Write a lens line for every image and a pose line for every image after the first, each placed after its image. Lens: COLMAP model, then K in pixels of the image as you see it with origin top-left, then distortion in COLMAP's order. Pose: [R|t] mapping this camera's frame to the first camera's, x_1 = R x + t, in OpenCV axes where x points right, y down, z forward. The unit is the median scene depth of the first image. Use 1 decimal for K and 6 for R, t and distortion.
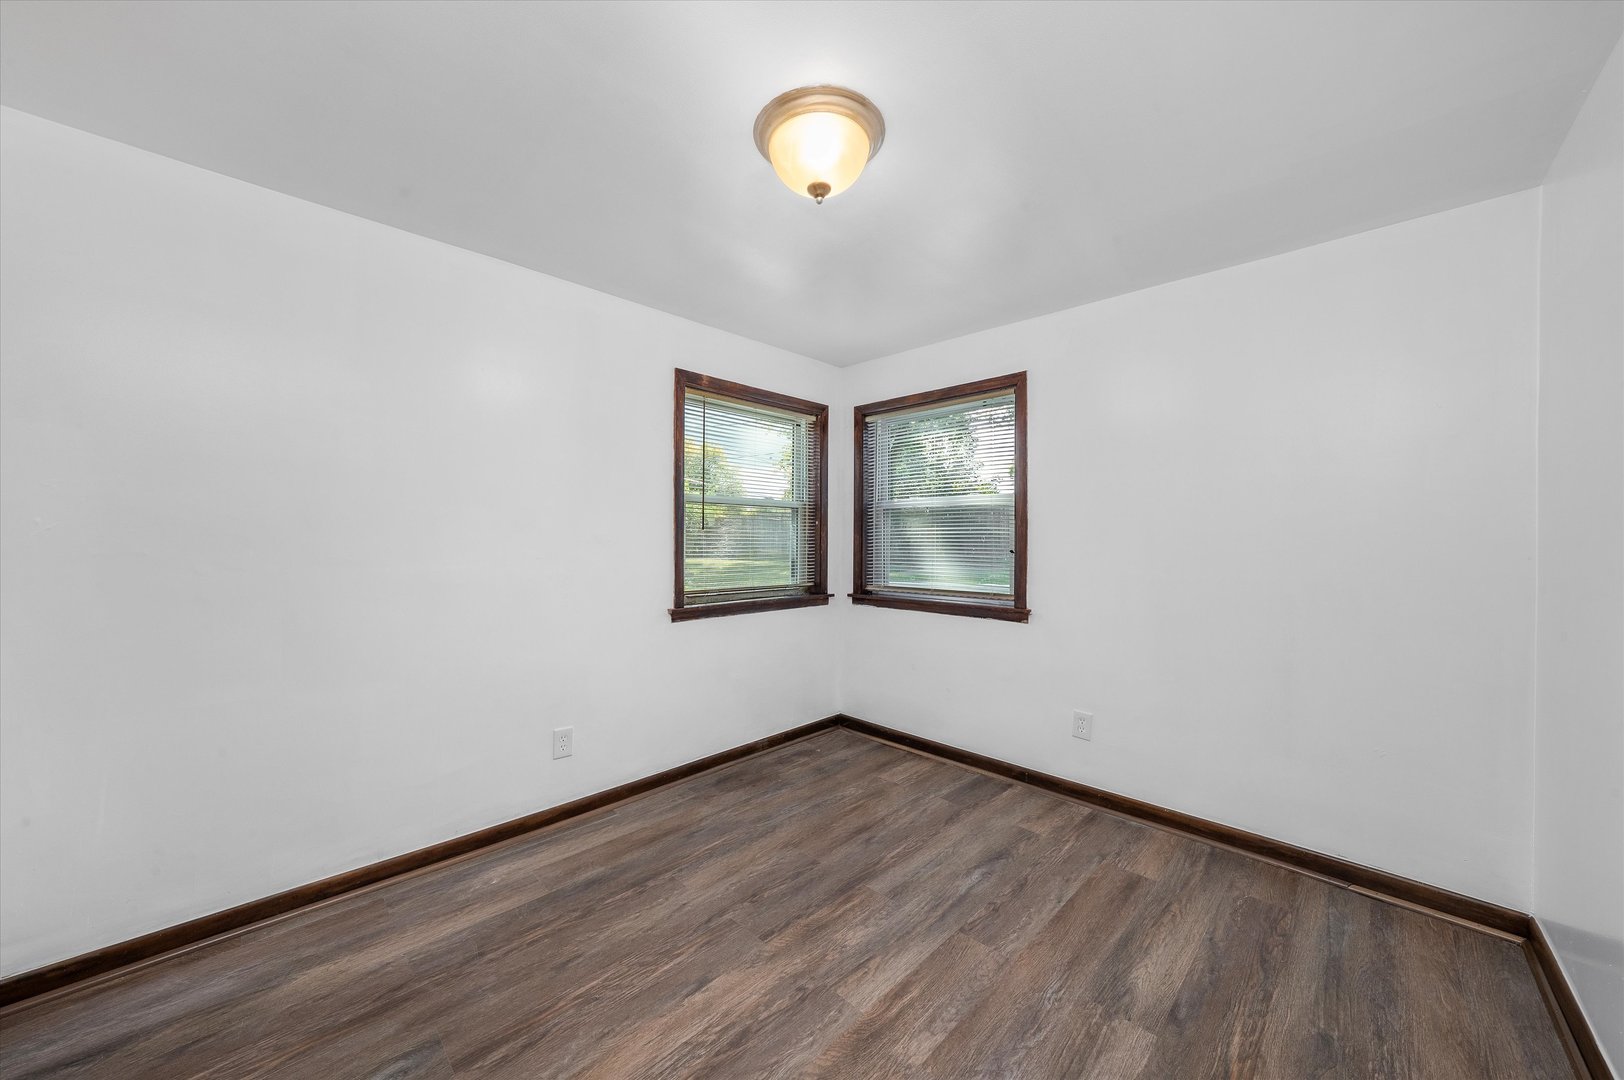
lens RADIAL K [[622.8, 0, 804.5], [0, 622.8, 533.6], [0, 0, 1]] dist [-0.019727, 0.000383]
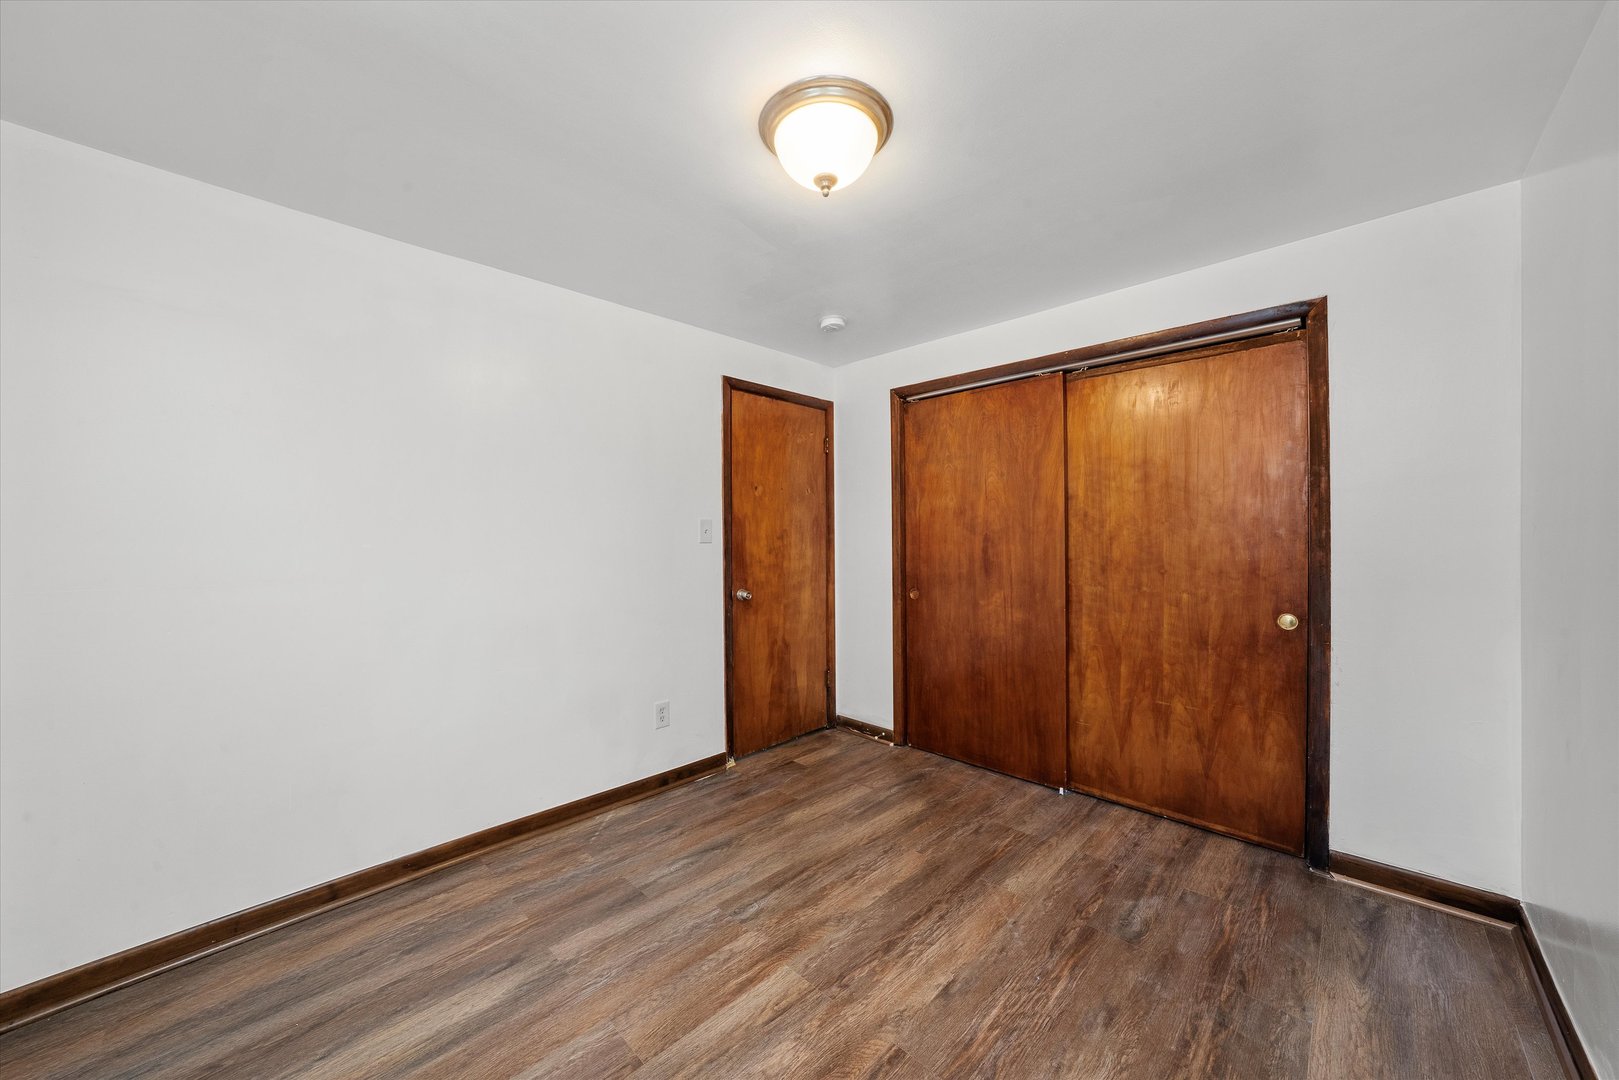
lens RADIAL K [[620.9, 0, 802.0], [0, 620.9, 533.7], [0, 0, 1]] dist [-0.019727, 0.000383]
pose [[-0.999982, 0.001311, -0.005847, 0.067831], [0.001405, 0.999871, -0.016029, 0.013628], [0.005826, -0.016037, -0.999854, 1.999754]]
